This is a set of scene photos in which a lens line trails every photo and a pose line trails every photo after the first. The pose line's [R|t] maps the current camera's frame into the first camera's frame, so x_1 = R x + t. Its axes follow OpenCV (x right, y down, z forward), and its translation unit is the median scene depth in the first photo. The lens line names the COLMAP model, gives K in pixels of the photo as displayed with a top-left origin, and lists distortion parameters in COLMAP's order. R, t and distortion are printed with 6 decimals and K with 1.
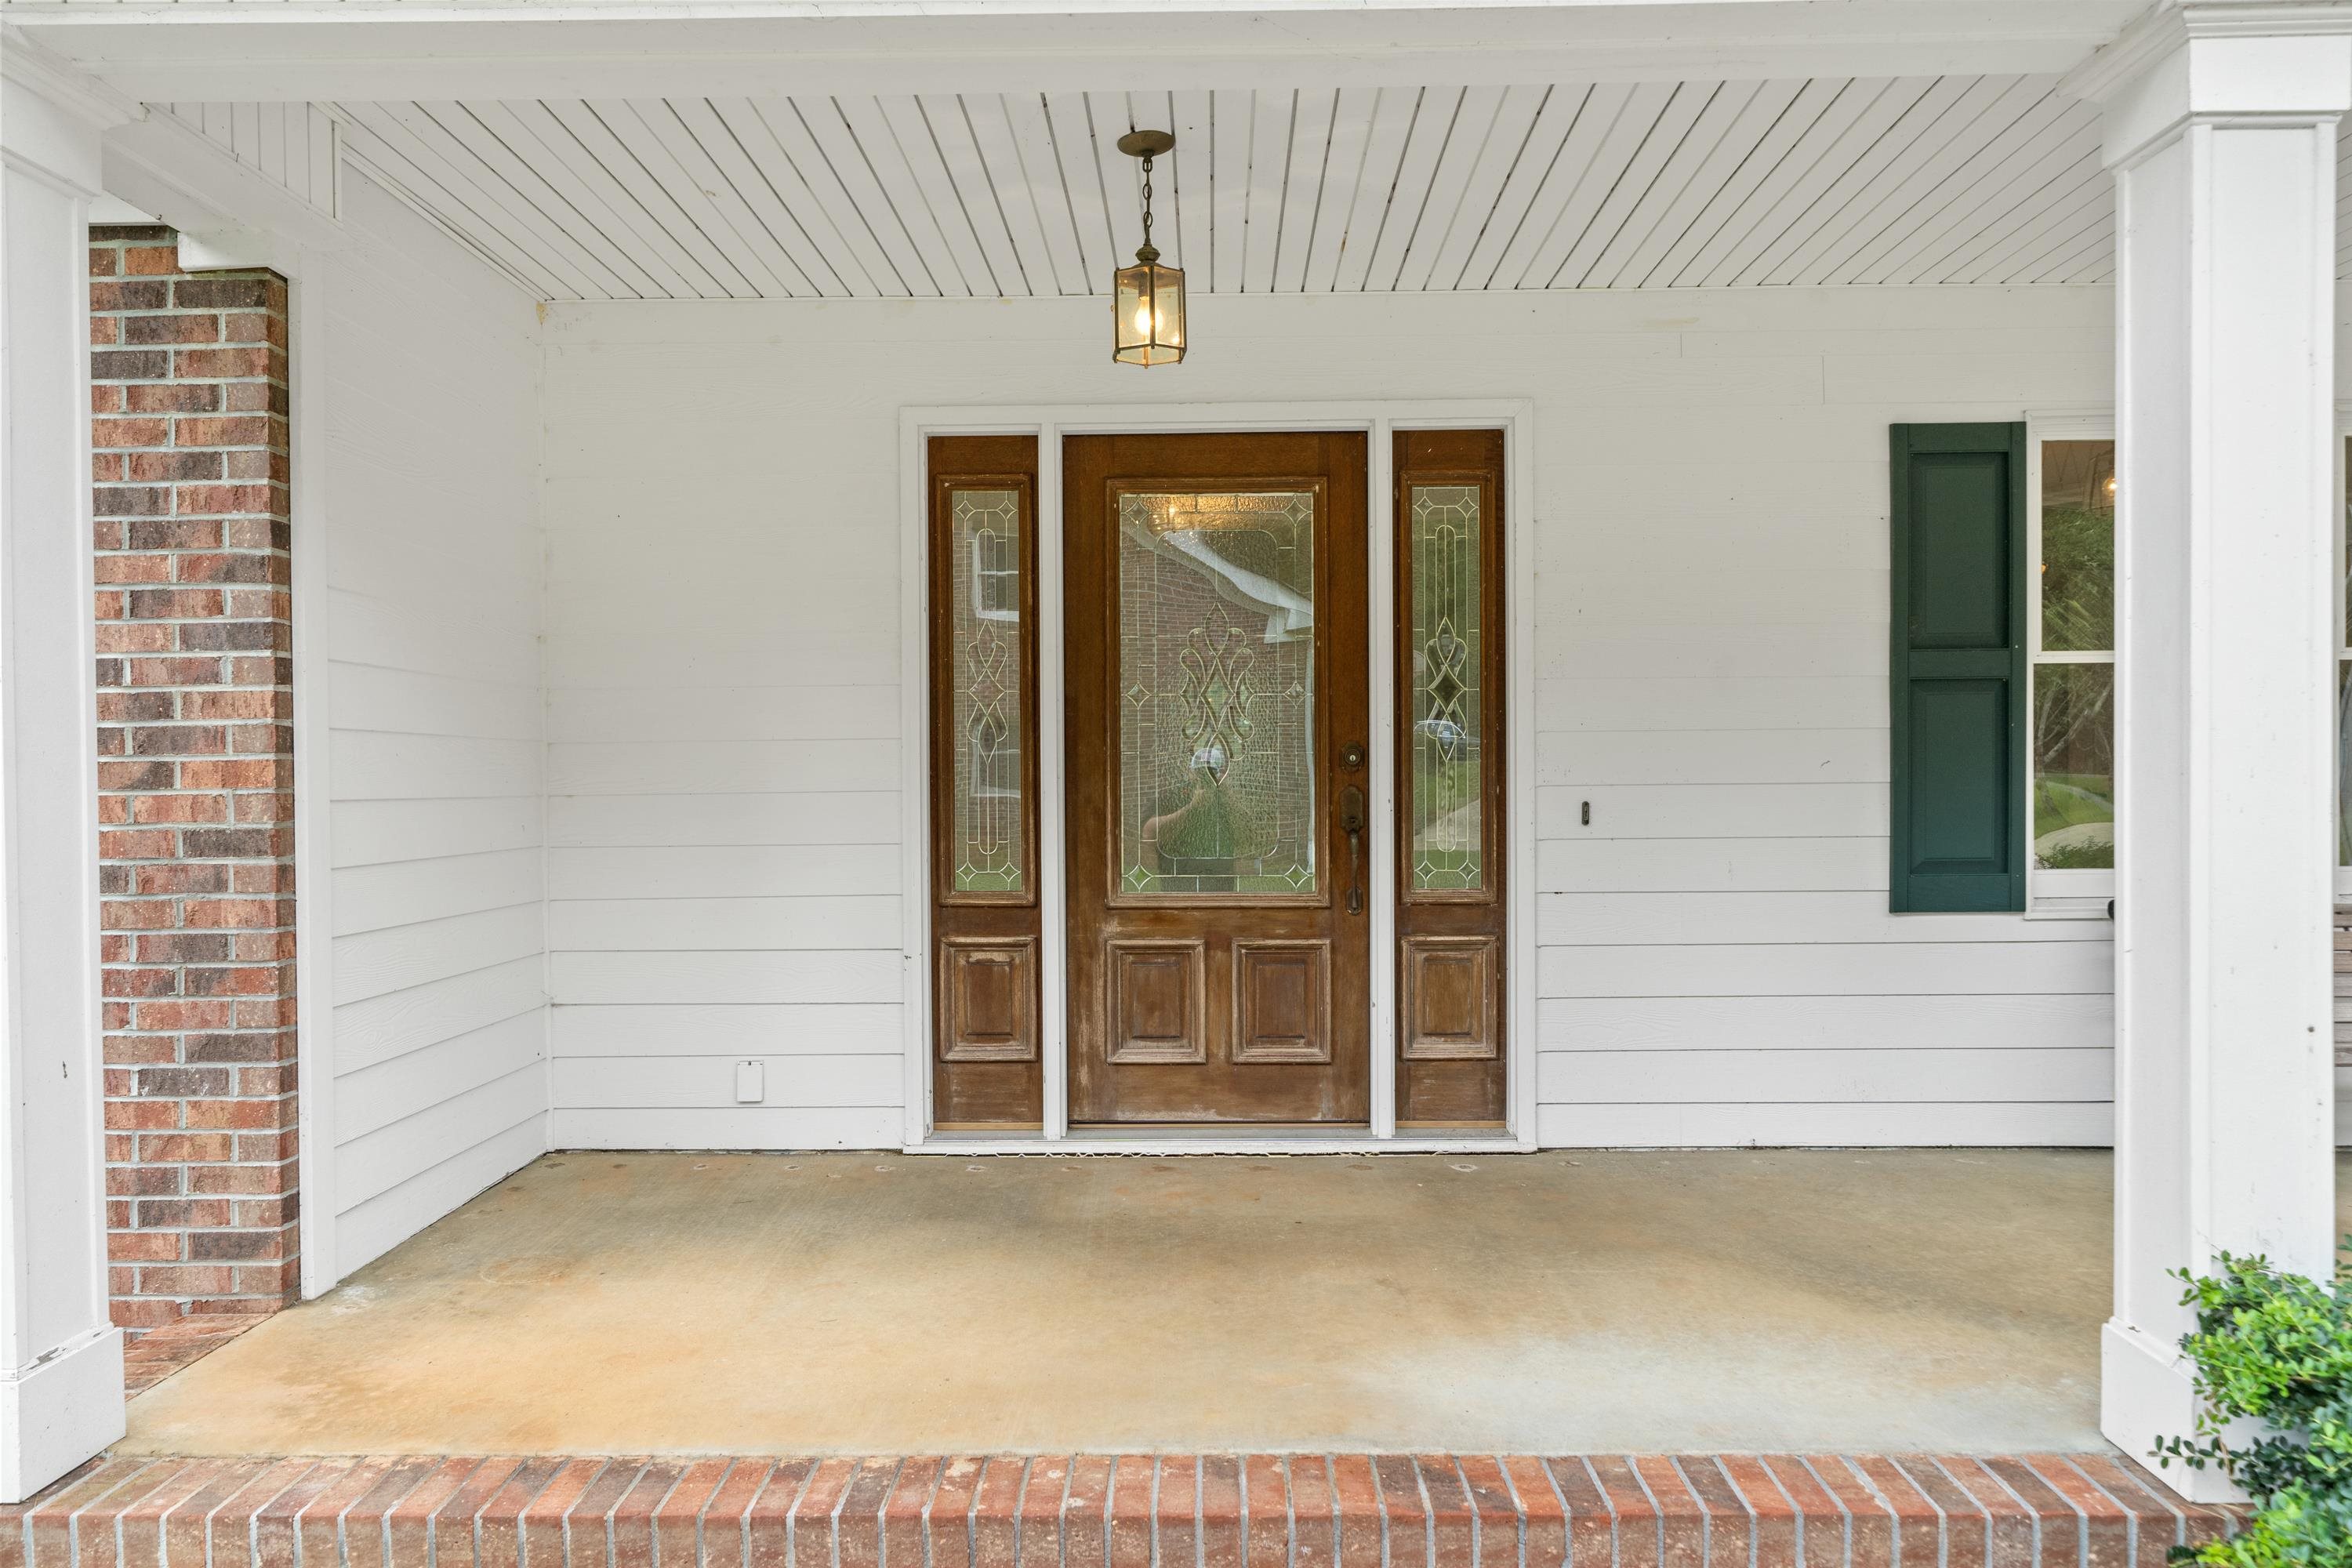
lens RADIAL K [[1602.9, 0, 1176.0], [0, 1602.9, 784.0], [0, 0, 1]] dist [-0.002685, 0.000205]
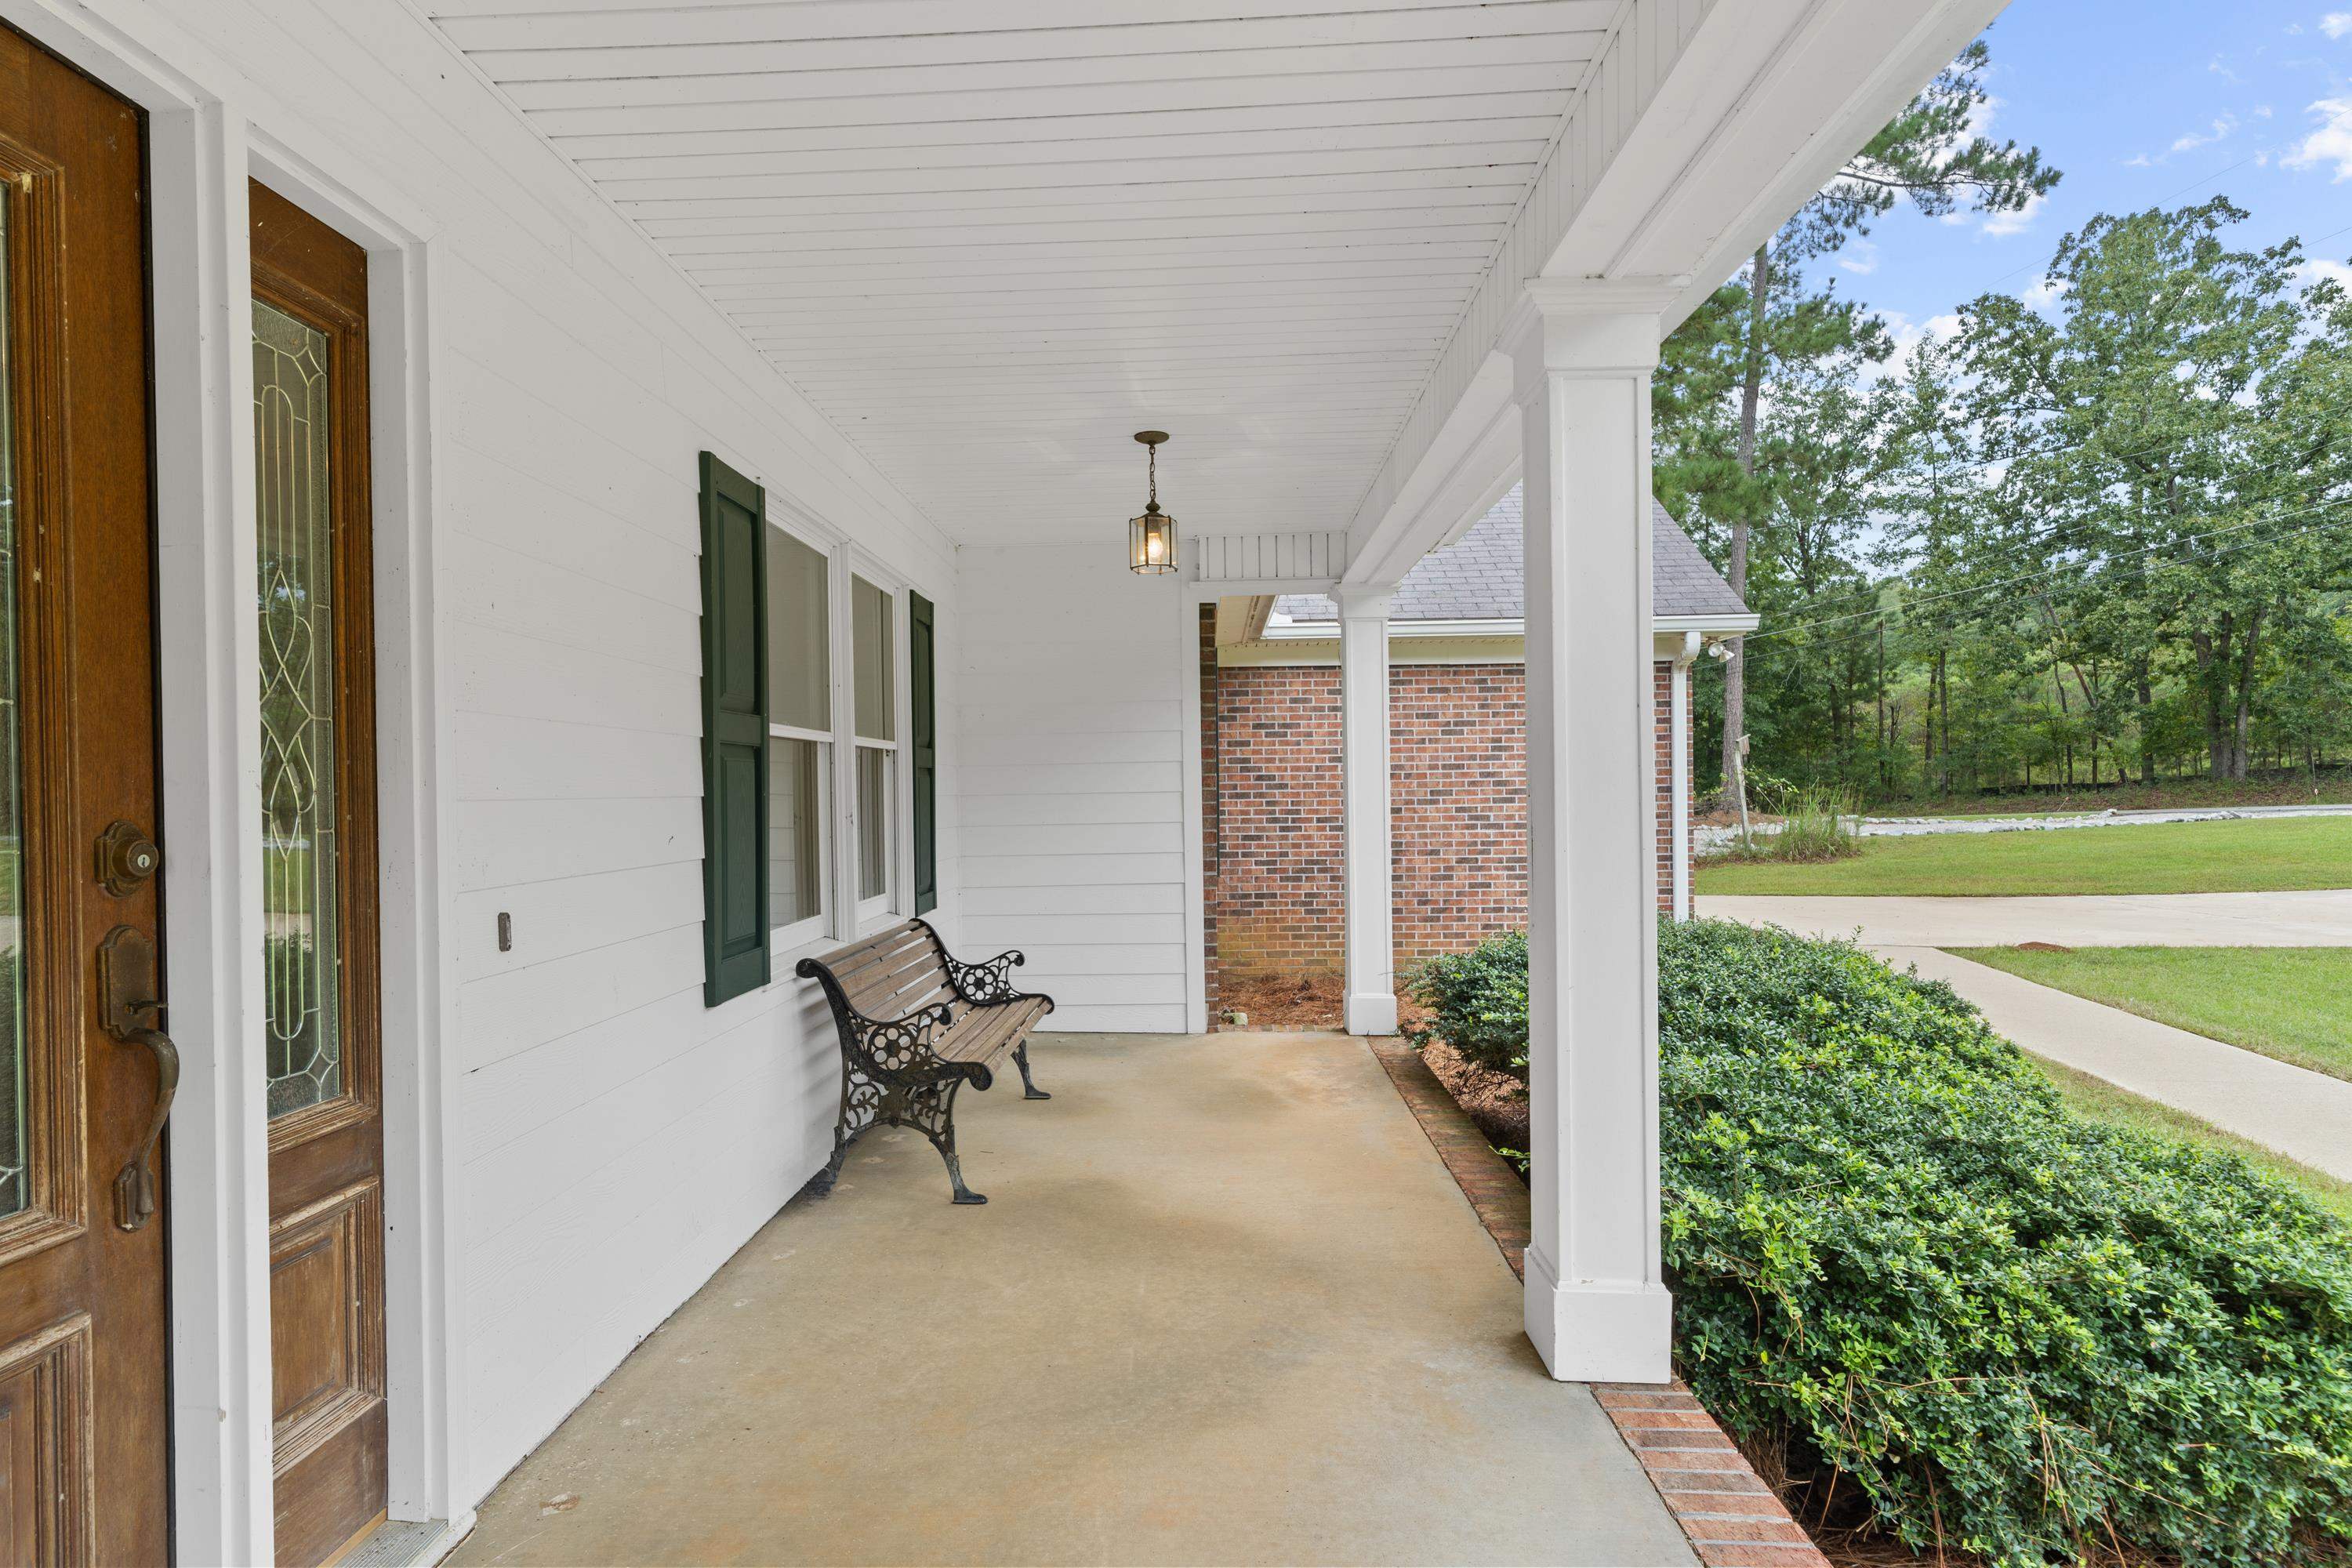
lens RADIAL K [[1214.7, 0, 1176.0], [0, 1214.7, 784.0], [0, 0, 1]] dist [-0.015528, -0.000240]
pose [[0.002941, 0.015086, 0.999882, -0.212469], [0.019503, 0.999695, -0.015141, -0.026593], [-0.999805, 0.019545, 0.002646, 0.740057]]
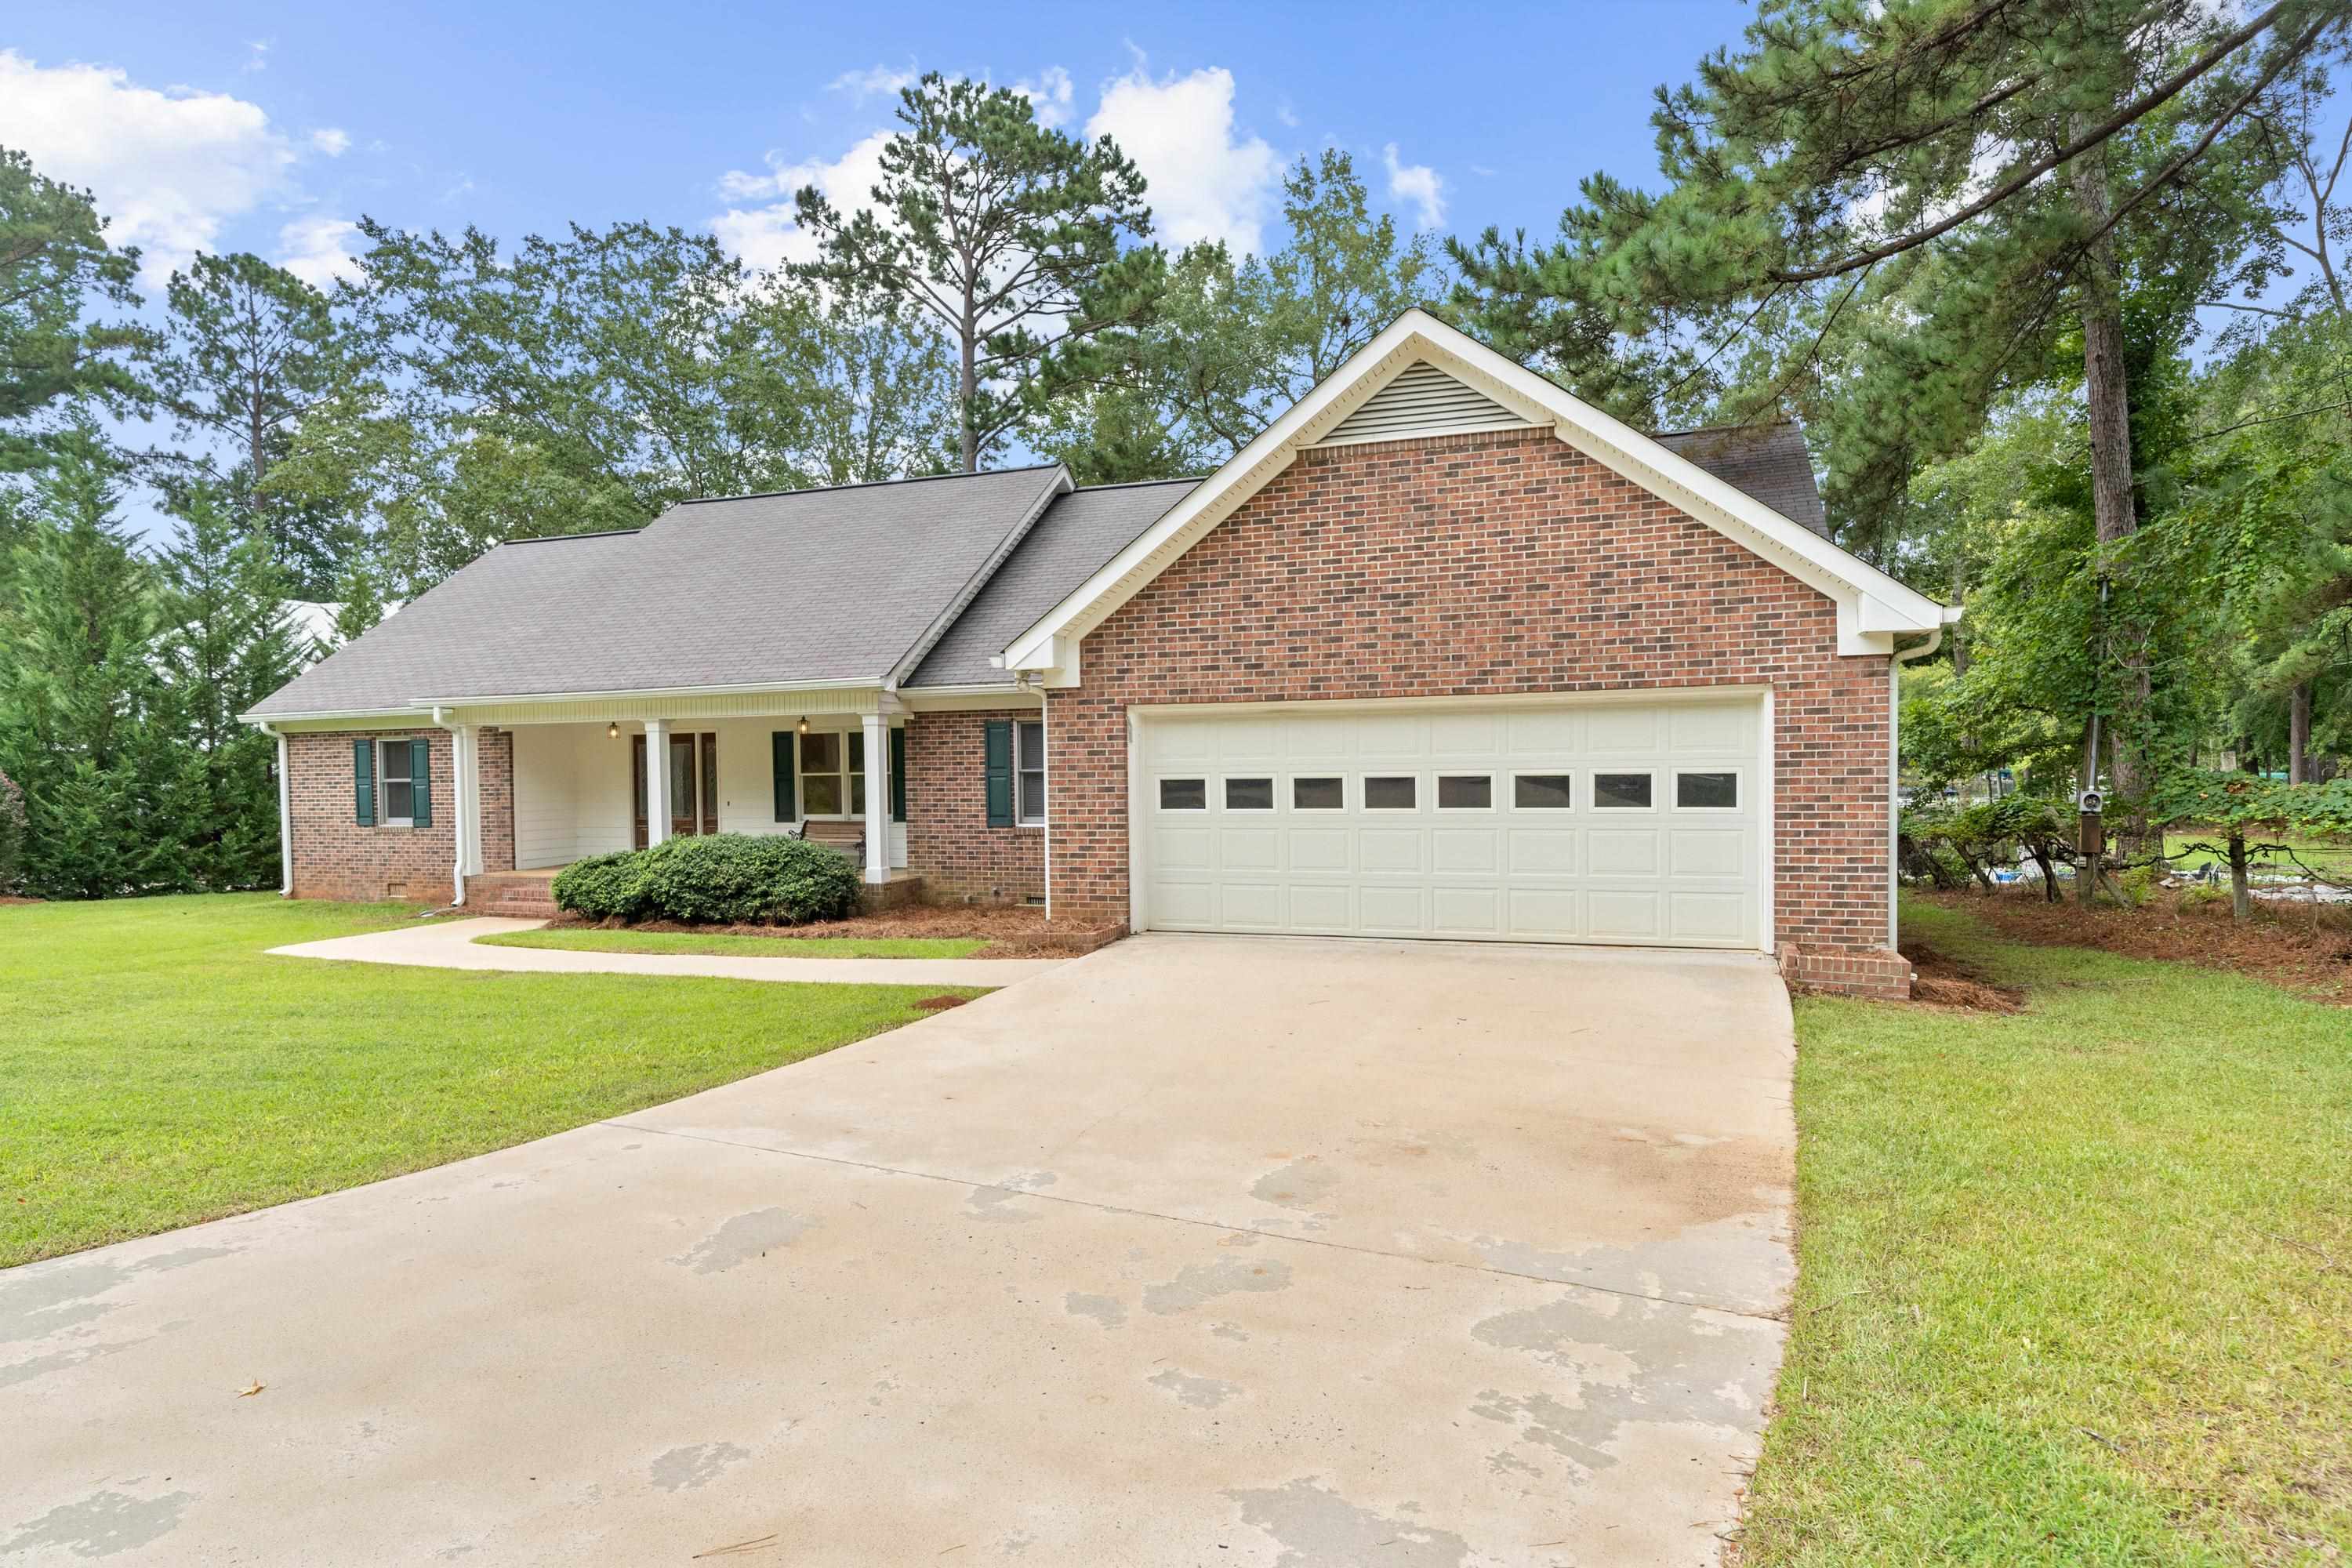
lens RADIAL K [[1273.1, 0, 1176.0], [0, 1273.1, 784.0], [0, 0, 1]] dist [-0.001681, -0.001338]
pose [[0.953374, -0.001114, -0.301788, 2.966138], [0.002707, 0.999985, 0.004861, -0.067920], [0.301778, -0.005451, 0.953363, -2.637632]]
